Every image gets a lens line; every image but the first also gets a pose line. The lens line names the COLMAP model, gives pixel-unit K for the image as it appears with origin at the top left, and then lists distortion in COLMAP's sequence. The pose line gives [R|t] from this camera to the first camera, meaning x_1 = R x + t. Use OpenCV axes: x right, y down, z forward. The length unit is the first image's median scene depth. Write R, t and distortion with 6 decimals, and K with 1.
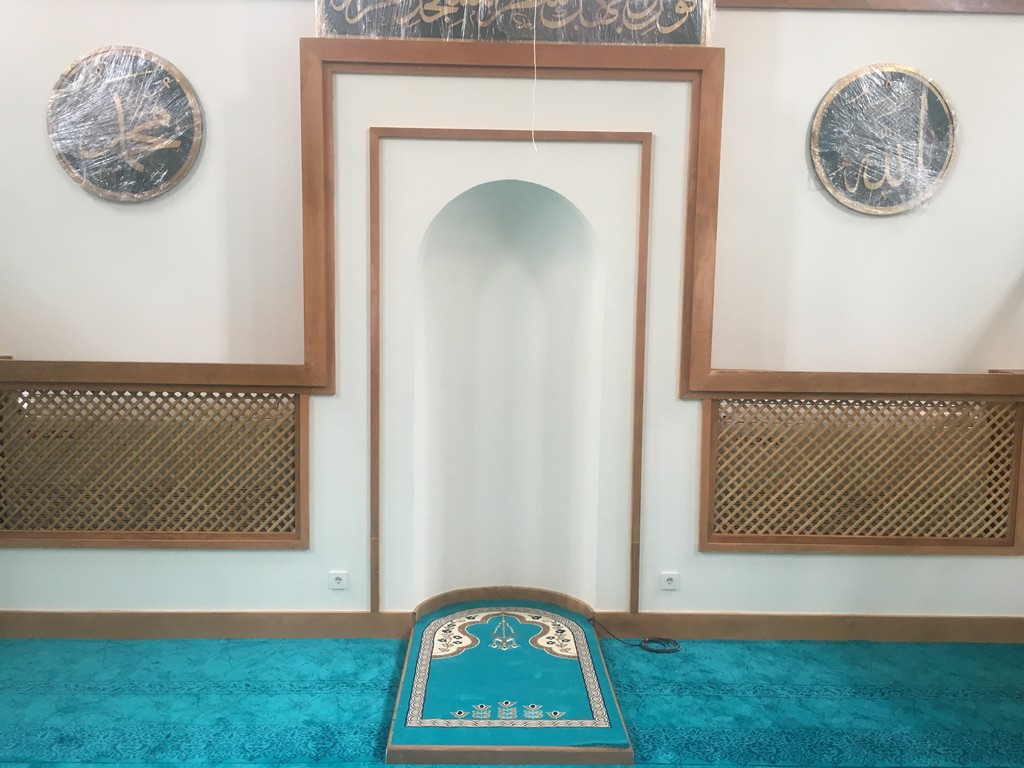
lens RADIAL K [[867.4, 0, 514.3], [0, 867.4, 382.3], [0, 0, 1]] dist [0.085740, -0.103632]
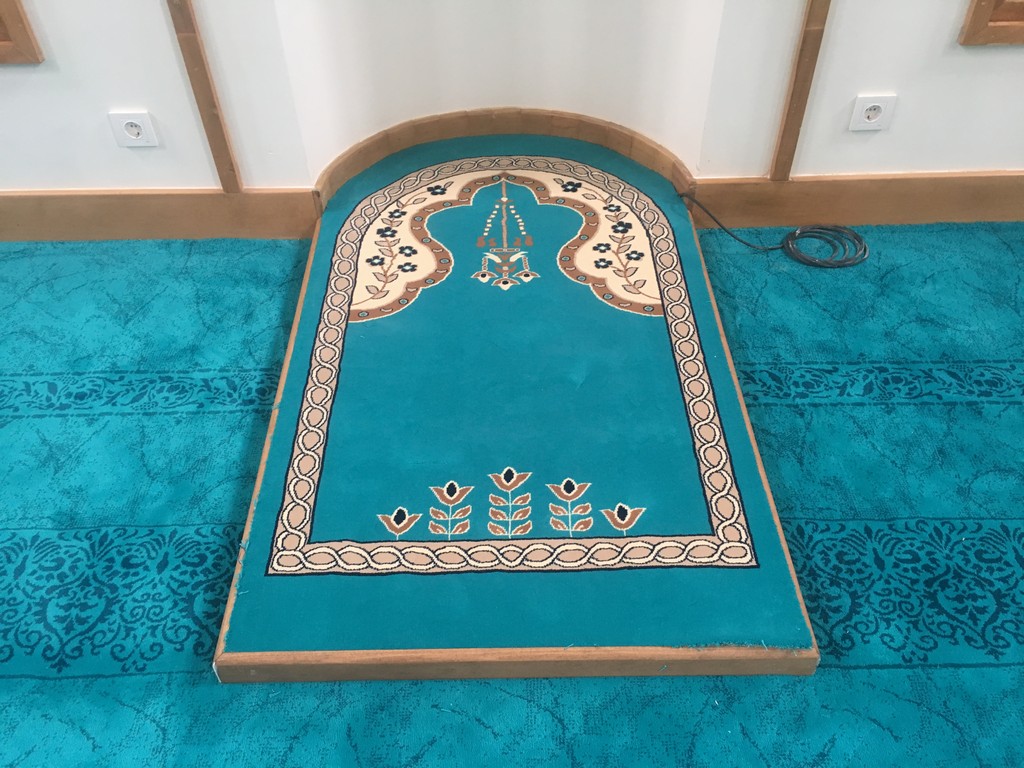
lens RADIAL K [[867.4, 0, 514.3], [0, 867.4, 382.3], [0, 0, 1]] dist [0.085740, -0.103632]
pose [[0.999626, -0.011618, -0.024763, 0.004240], [0.024651, 0.774964, 0.631524, 0.045511], [0.011853, -0.631899, 0.774960, 0.562735]]
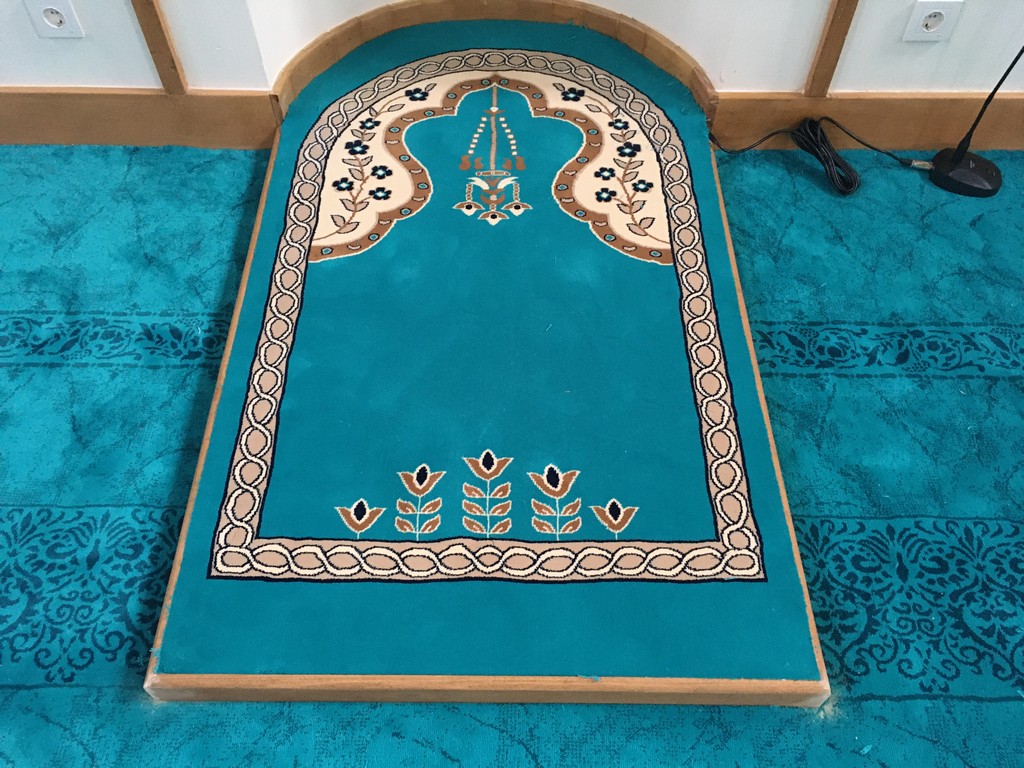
lens RADIAL K [[864.0, 0, 514.0], [0, 864.0, 381.4], [0, 0, 1]] dist [0.079208, -0.095790]
pose [[0.999650, 0.017370, -0.019937, 0.007864], [0.003233, 0.668035, 0.744123, 0.049410], [0.026244, -0.743927, 0.667745, 0.627983]]
